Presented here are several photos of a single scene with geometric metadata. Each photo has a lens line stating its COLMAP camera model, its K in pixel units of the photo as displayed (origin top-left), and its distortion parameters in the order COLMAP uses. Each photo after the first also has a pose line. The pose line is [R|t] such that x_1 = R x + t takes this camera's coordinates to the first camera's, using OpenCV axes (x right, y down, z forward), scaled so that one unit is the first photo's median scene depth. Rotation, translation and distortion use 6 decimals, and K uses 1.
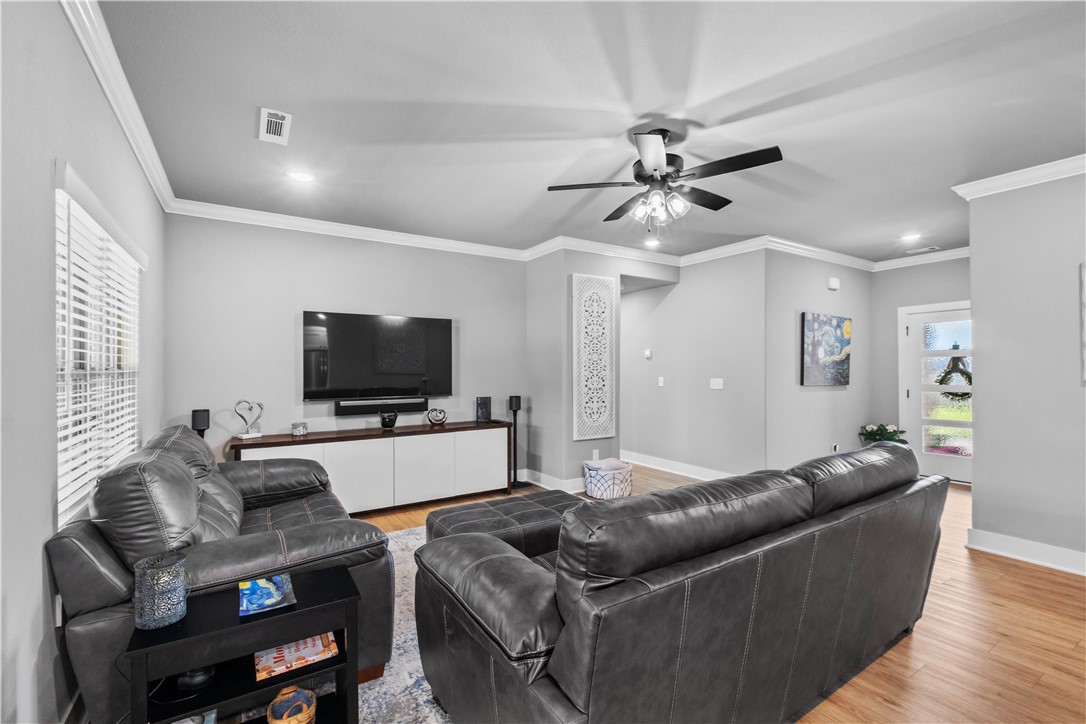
lens RADIAL K [[472.7, 0, 554.3], [0, 472.7, 366.8], [0, 0, 1]] dist [0.026983, -0.000146]
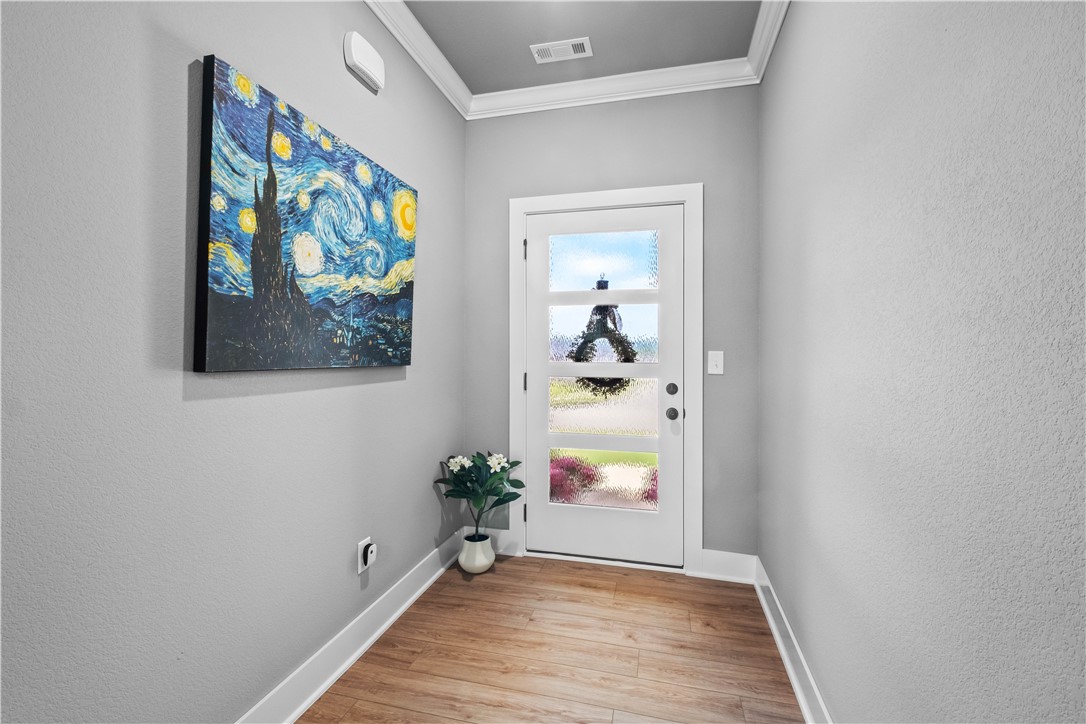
lens RADIAL K [[479.6, 0, 540.7], [0, 479.6, 359.3], [0, 0, 1]] dist [-0.003579, -0.001149]
pose [[0.745135, -0.008594, 0.666859, 0.454019], [-0.010276, 0.999650, 0.024365, 0.023185], [-0.666835, -0.025007, 0.744786, 0.667995]]
